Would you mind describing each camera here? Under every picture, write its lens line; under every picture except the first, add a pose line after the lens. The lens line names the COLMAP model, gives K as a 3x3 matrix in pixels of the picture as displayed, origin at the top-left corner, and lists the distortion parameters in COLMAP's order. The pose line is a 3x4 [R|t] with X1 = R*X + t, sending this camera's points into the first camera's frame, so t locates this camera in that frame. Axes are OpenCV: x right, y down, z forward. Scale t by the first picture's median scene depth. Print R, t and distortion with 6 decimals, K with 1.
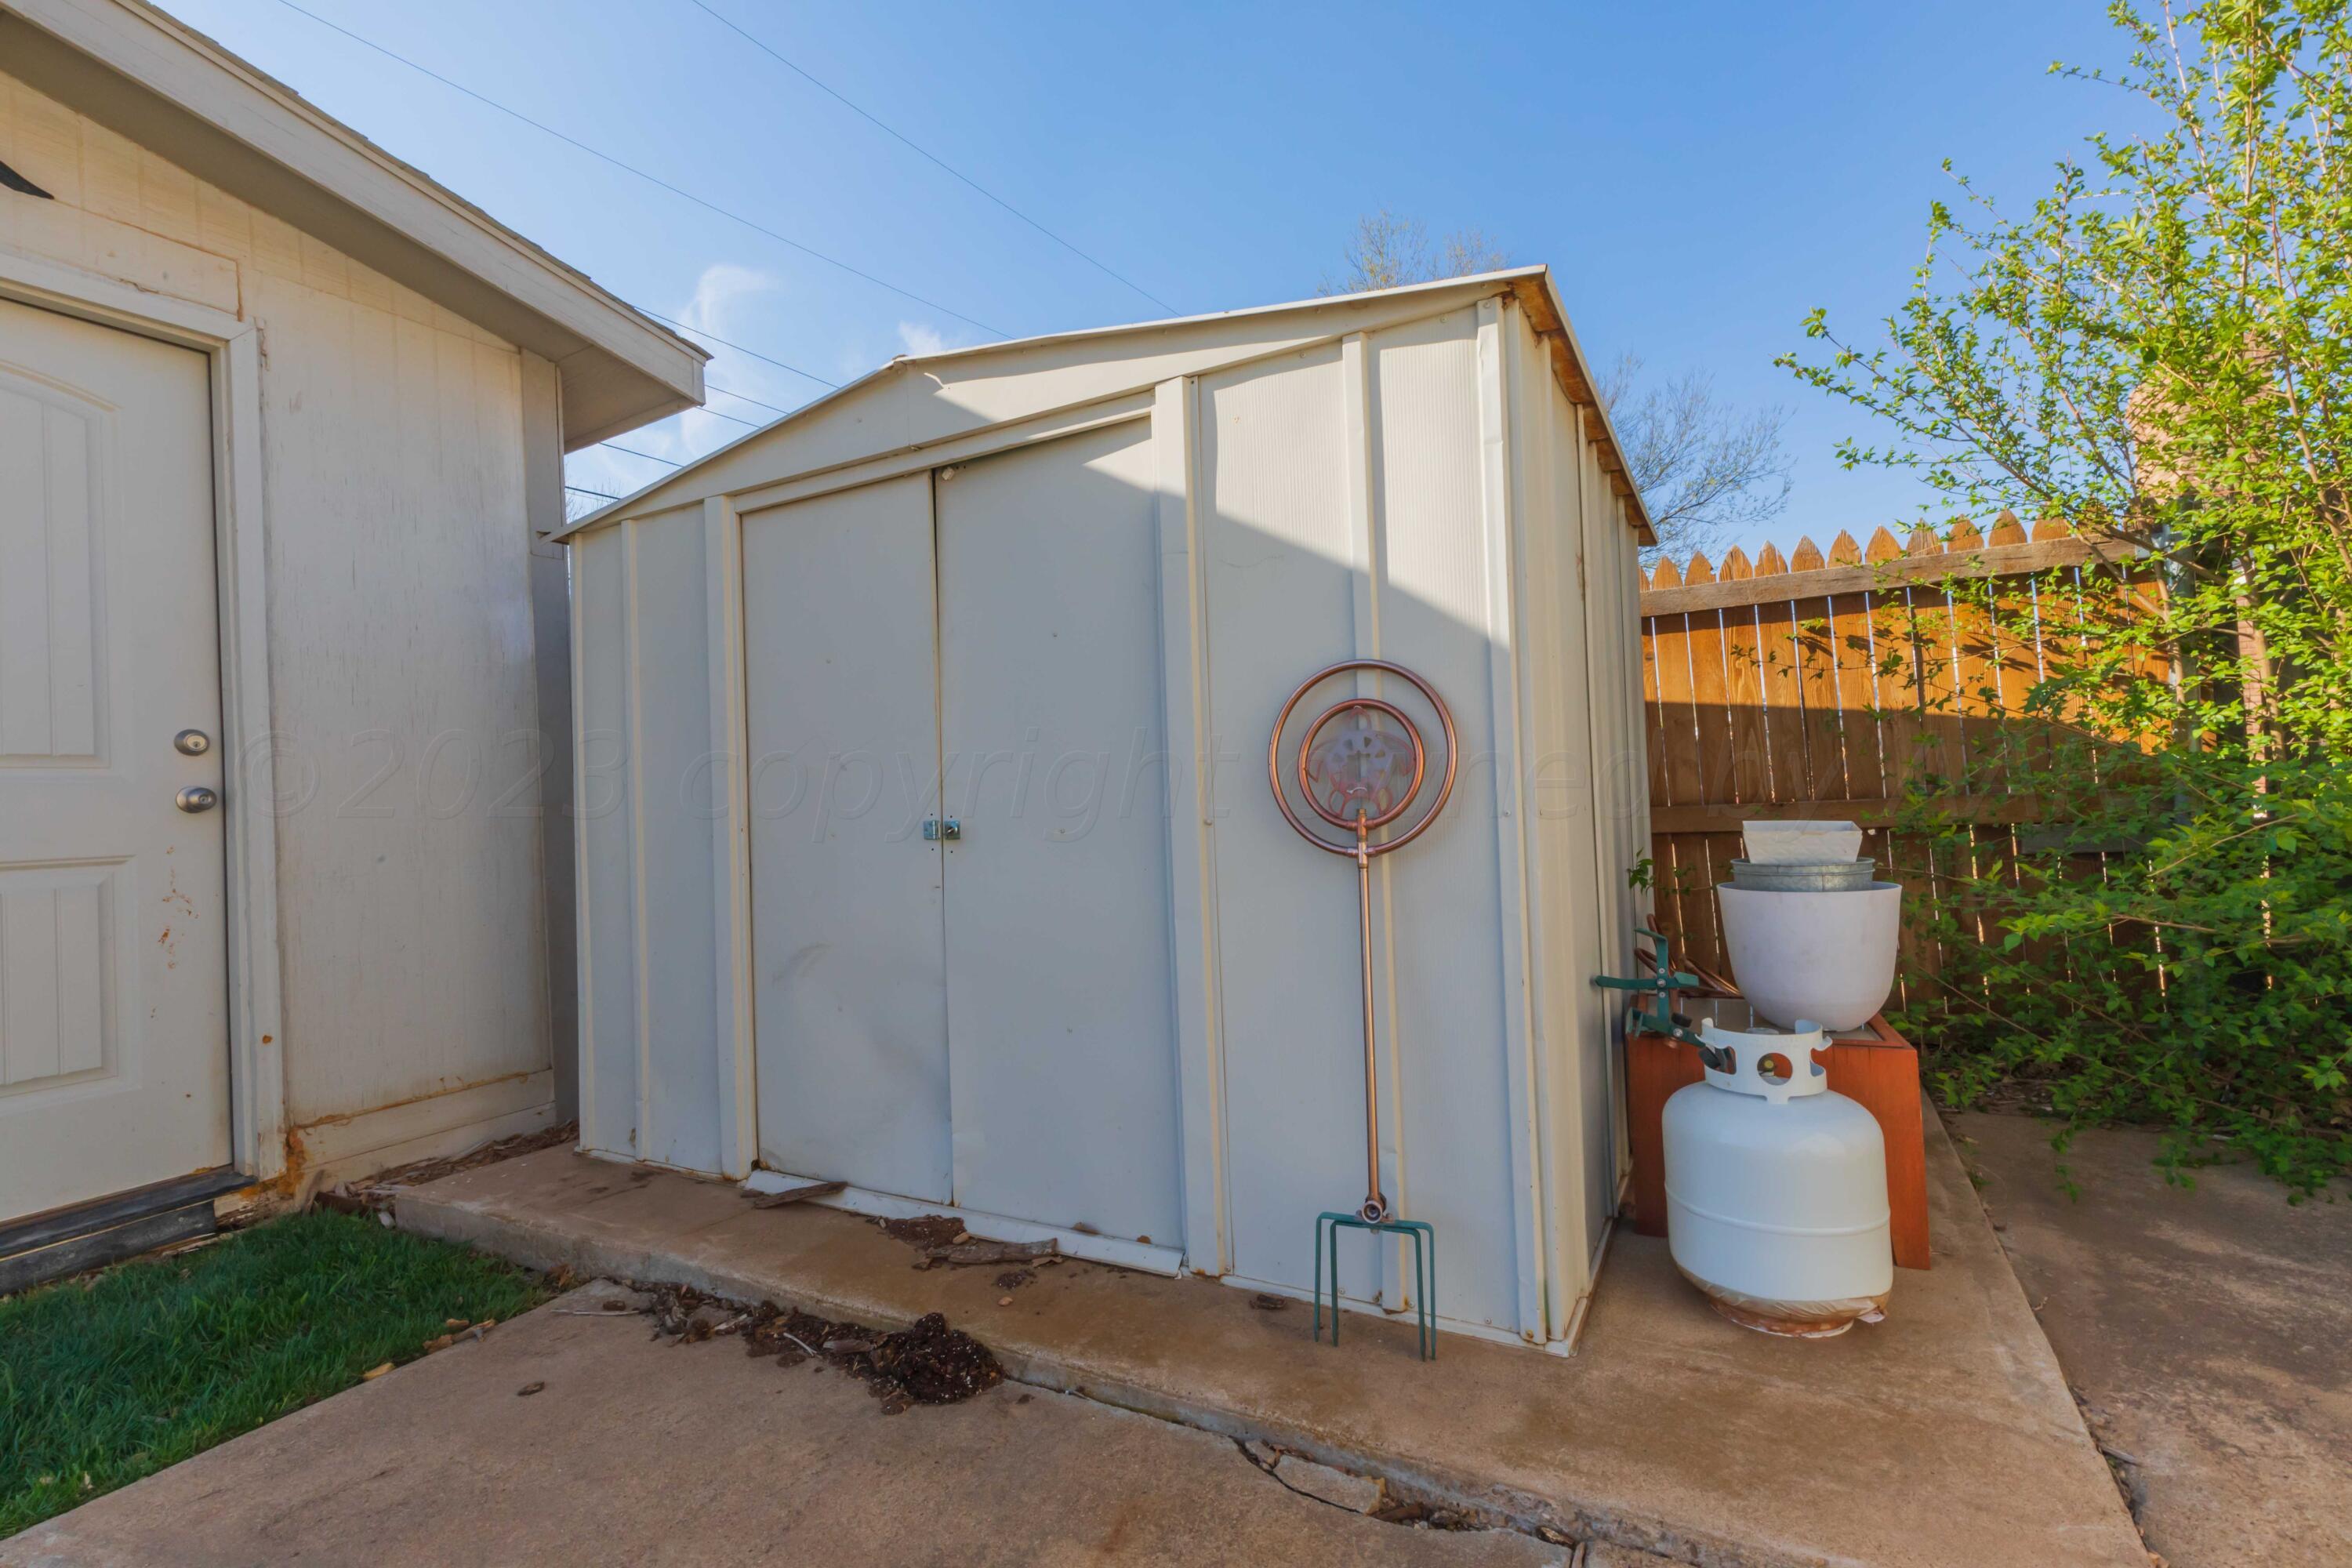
lens RADIAL K [[1048.2, 0, 1180.1], [0, 1048.2, 784.7], [0, 0, 1]] dist [0.007774, -0.001493]
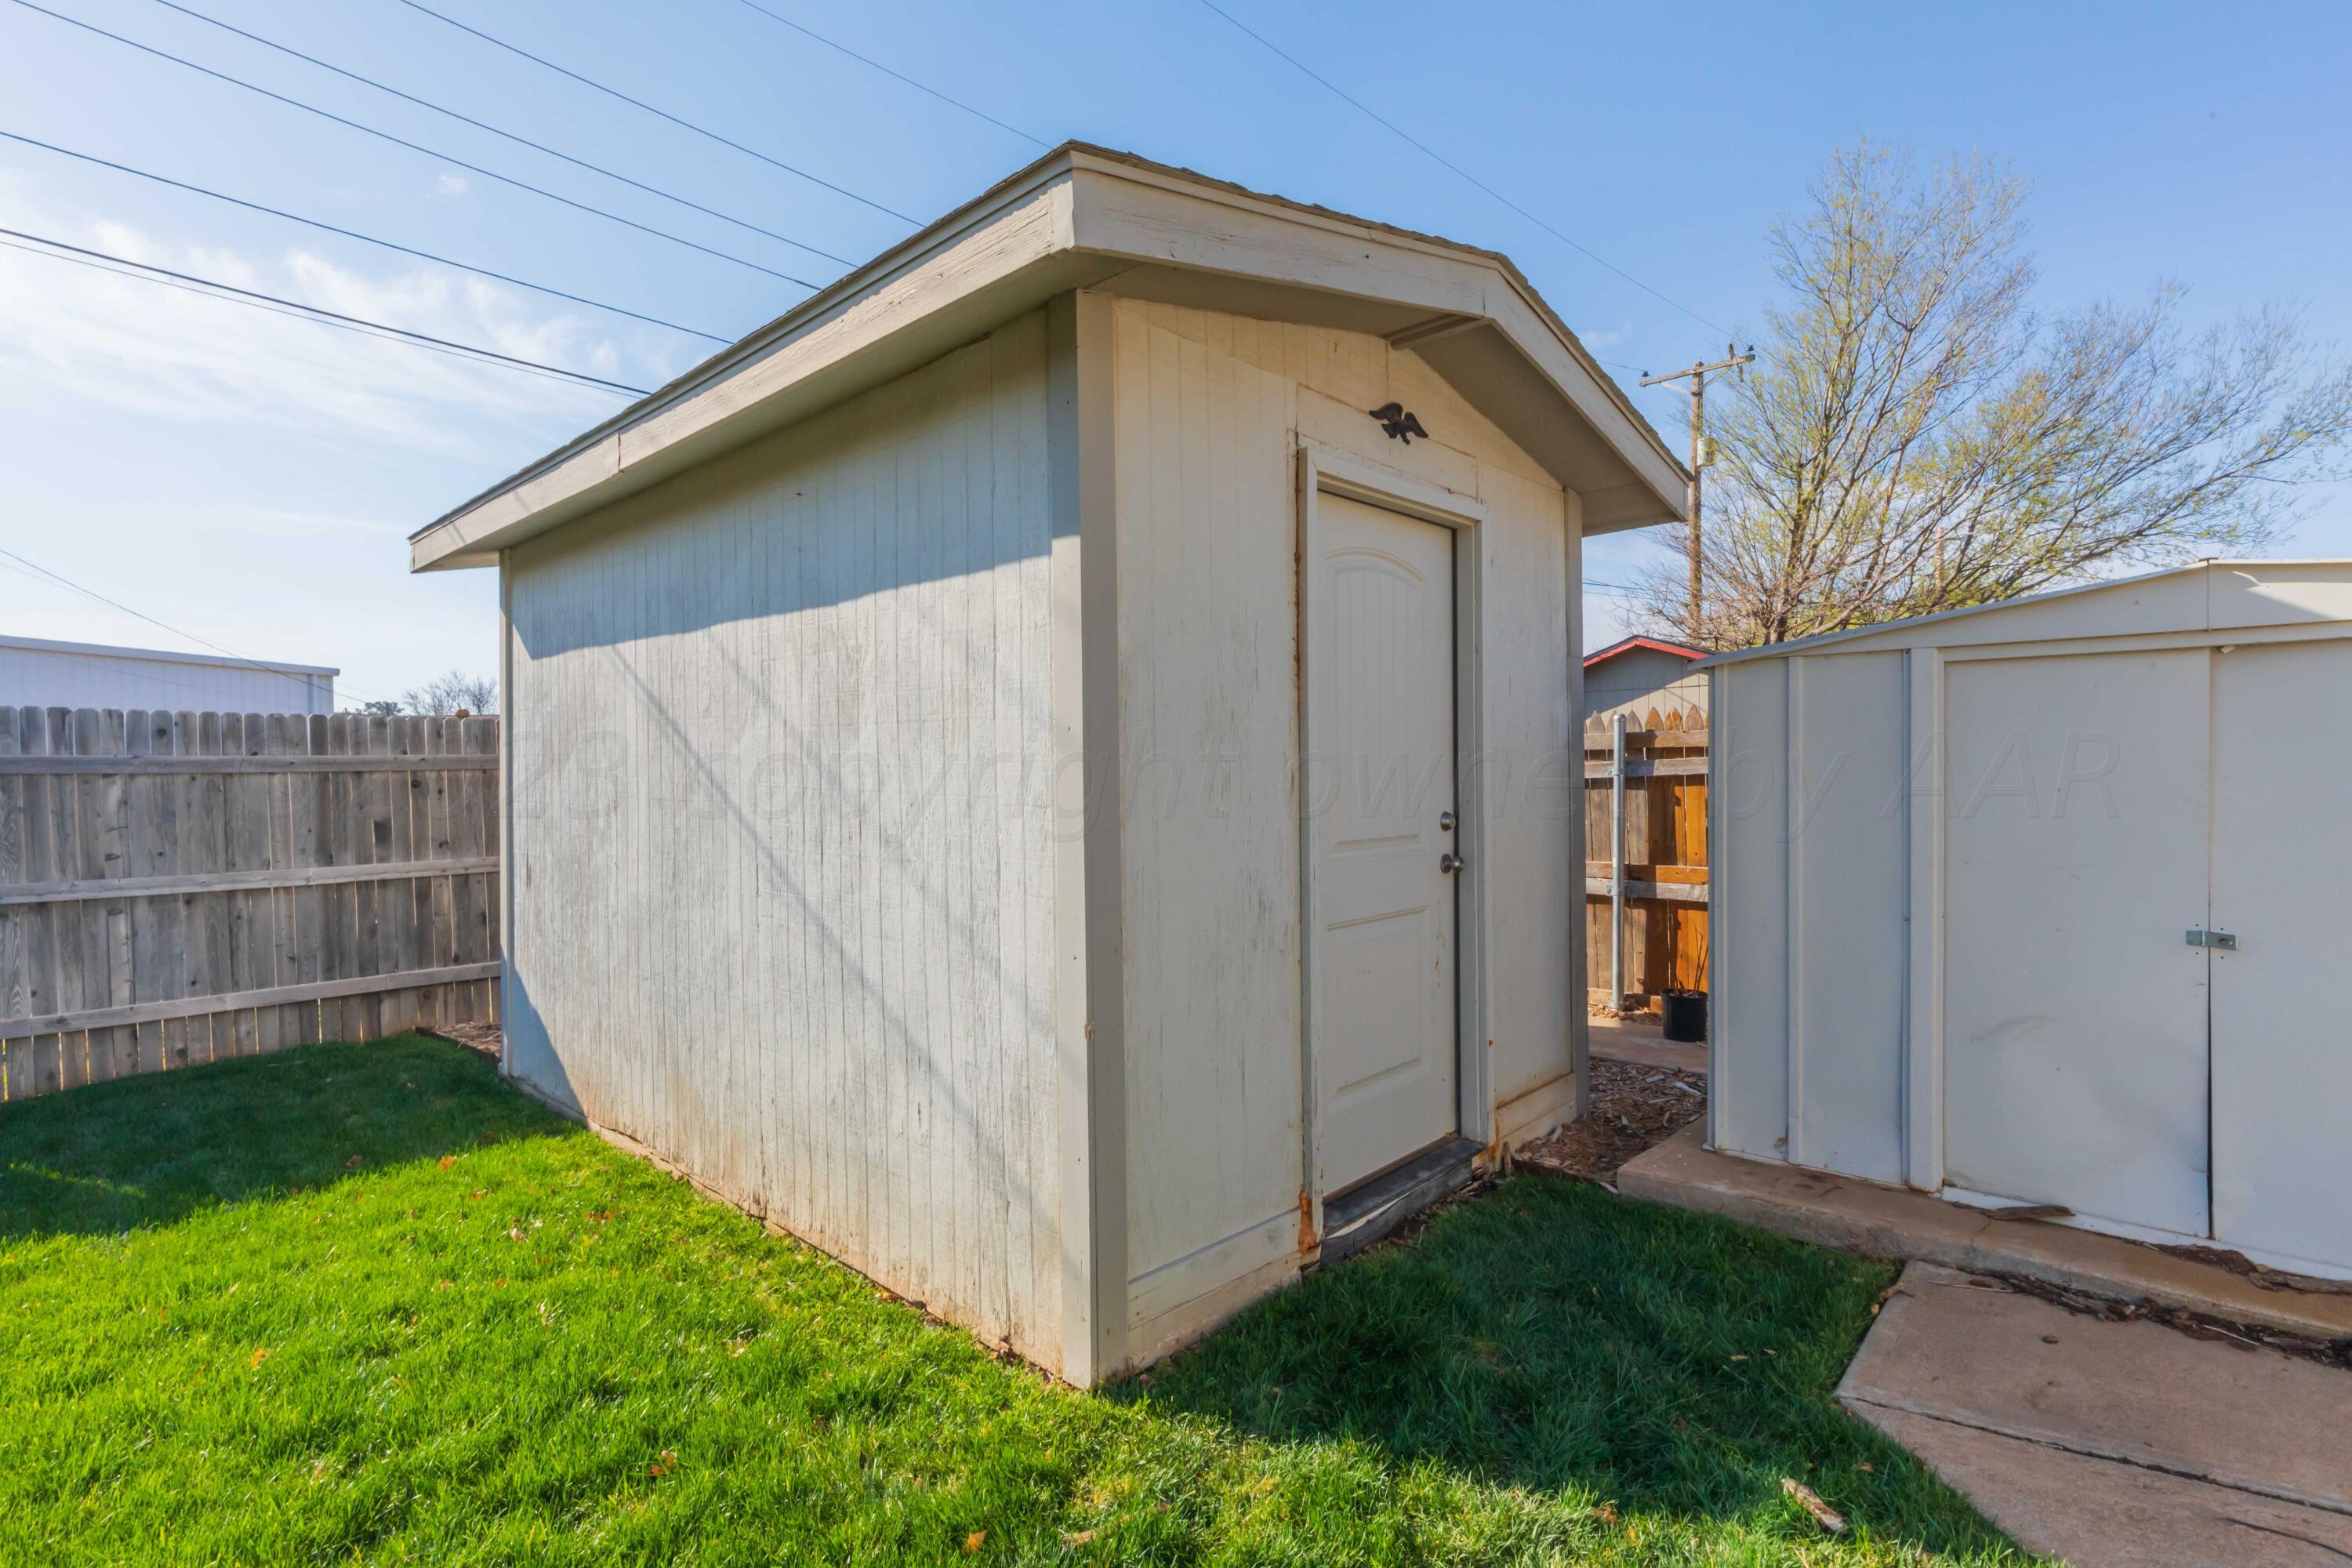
lens RADIAL K [[1109.2, 0, 1176.0], [0, 1109.2, 784.0], [0, 0, 1]] dist [-0.001822, -0.001098]
pose [[0.970927, 0.034716, -0.236845, -1.135855], [-0.027129, 0.999011, 0.035217, -0.155577], [0.237833, -0.027768, 0.970909, -0.563205]]
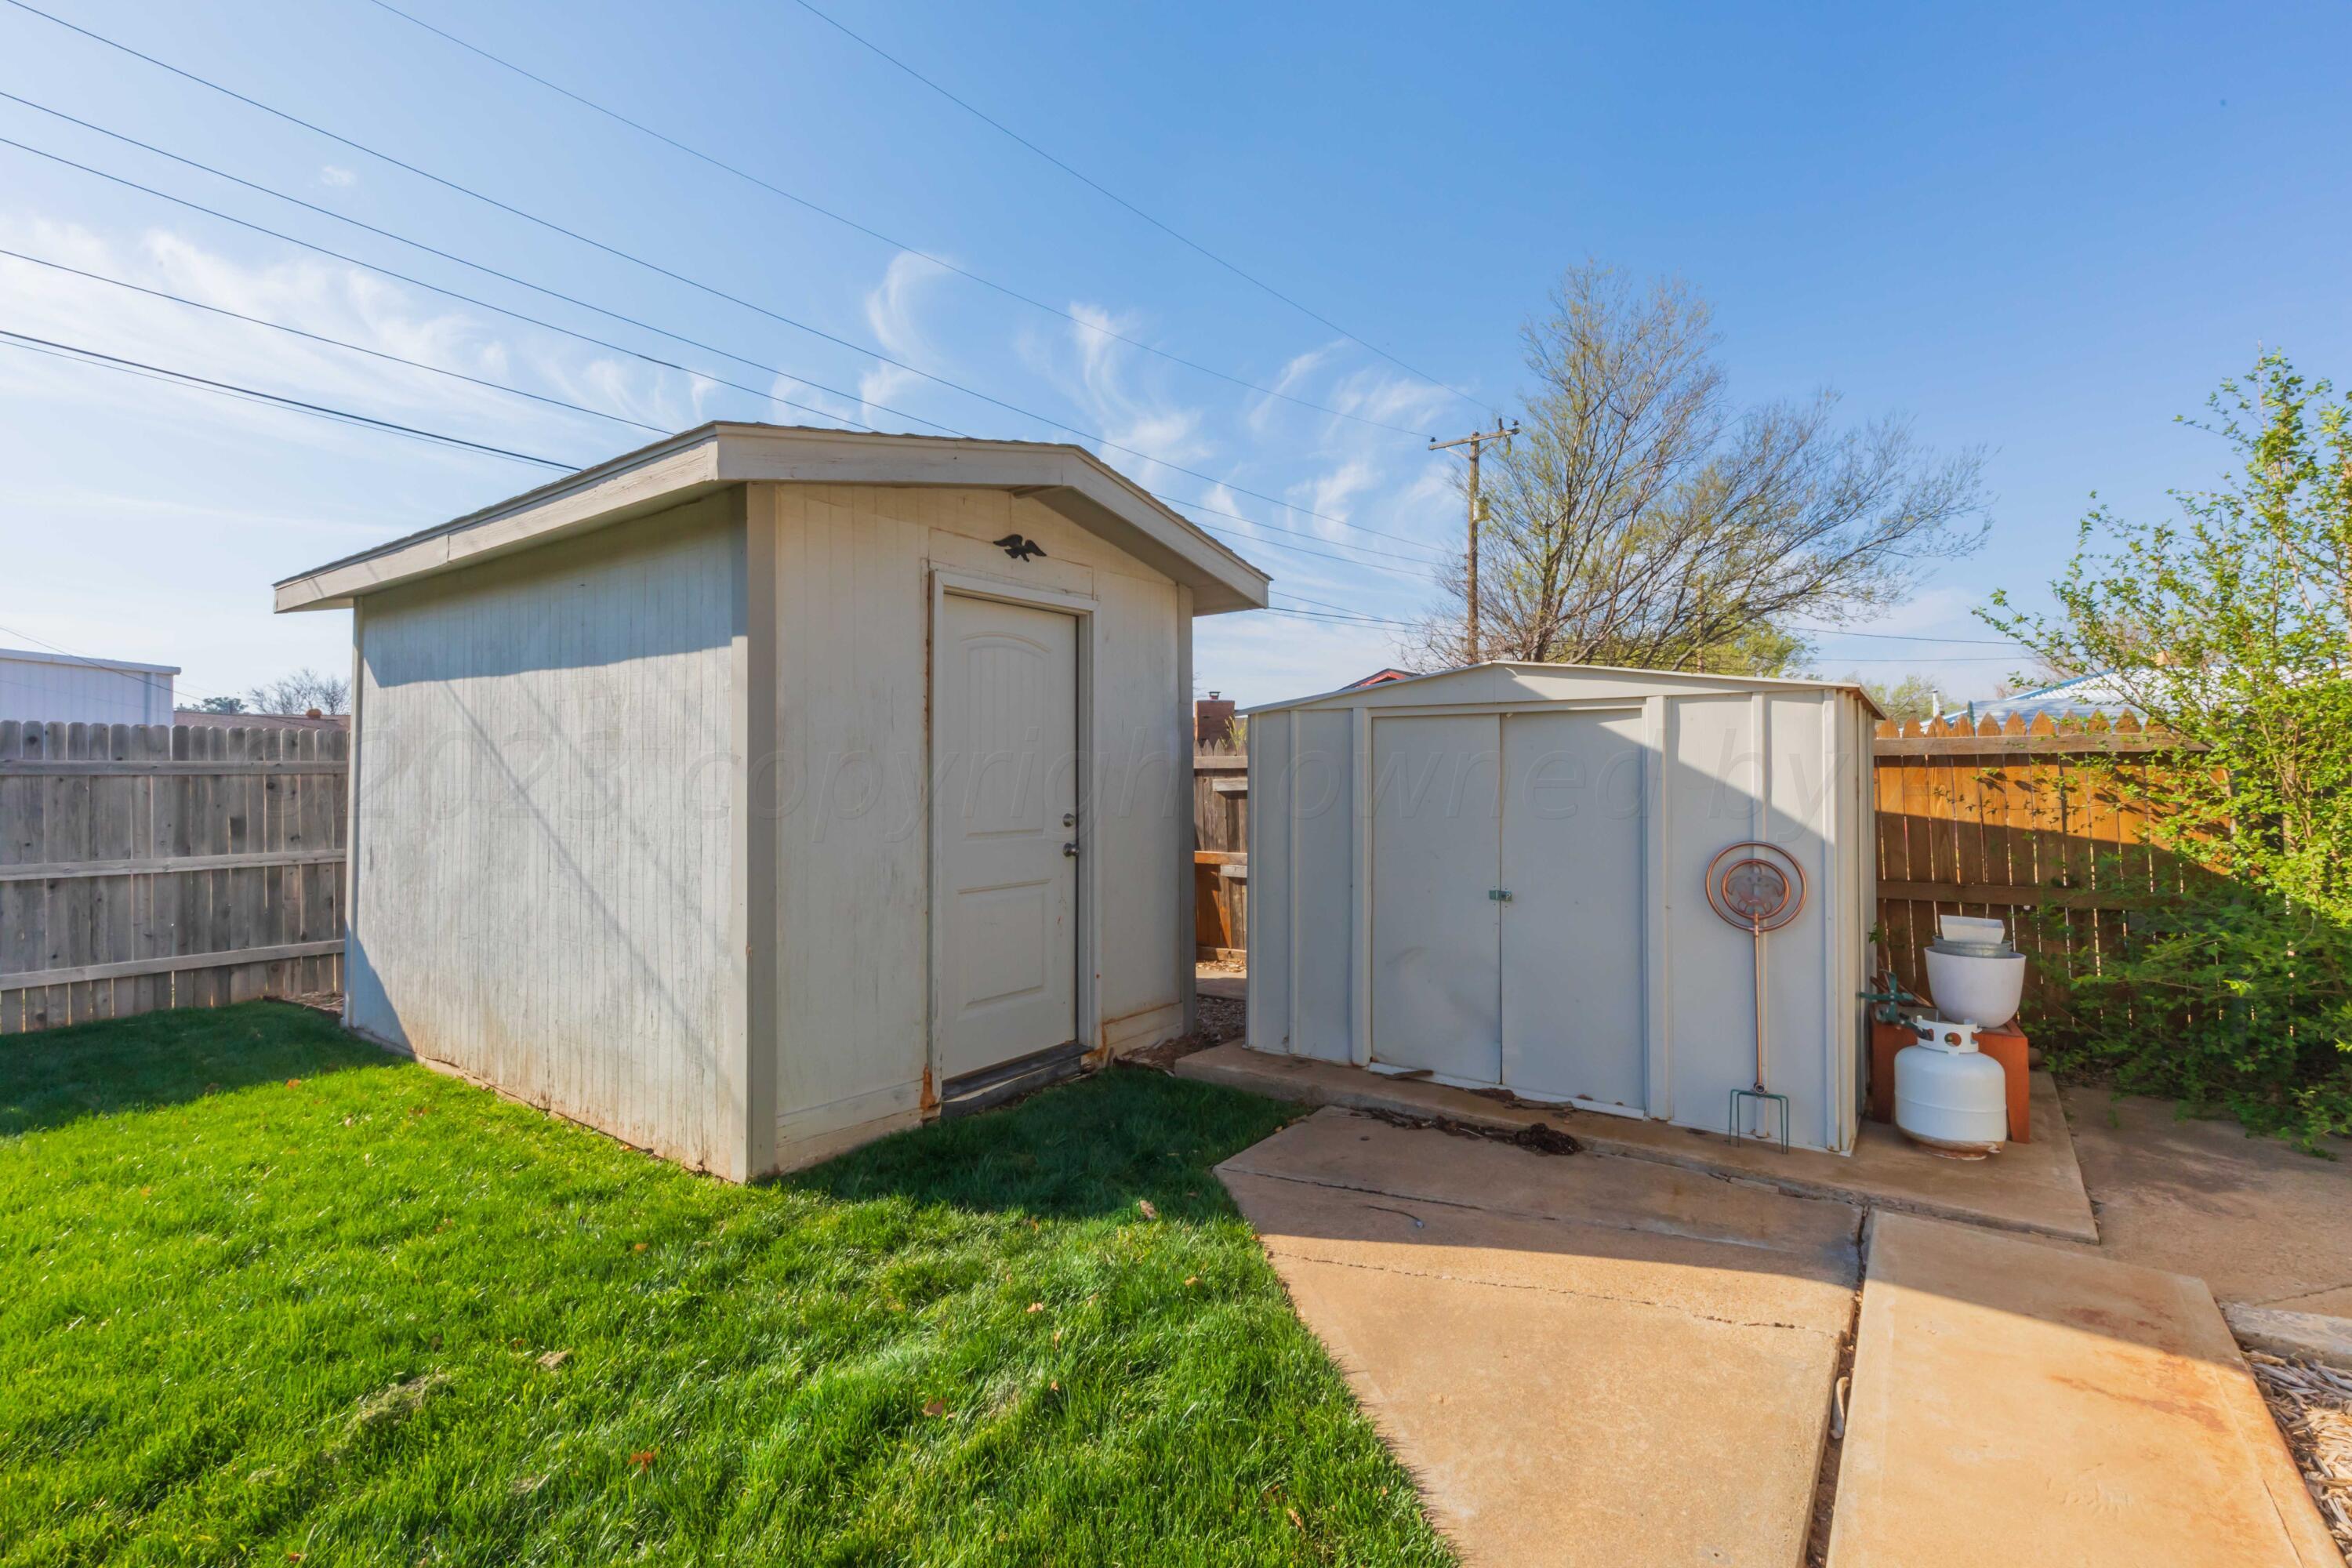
lens RADIAL K [[1053.9, 0, 1176.6], [0, 1053.9, 762.9], [0, 0, 1]] dist [0.002581, 0.000070]
pose [[0.991310, 0.039920, -0.125346, -0.609105], [-0.039503, 0.999203, 0.005814, -0.198065], [0.125478, -0.000812, 0.992096, -1.074242]]
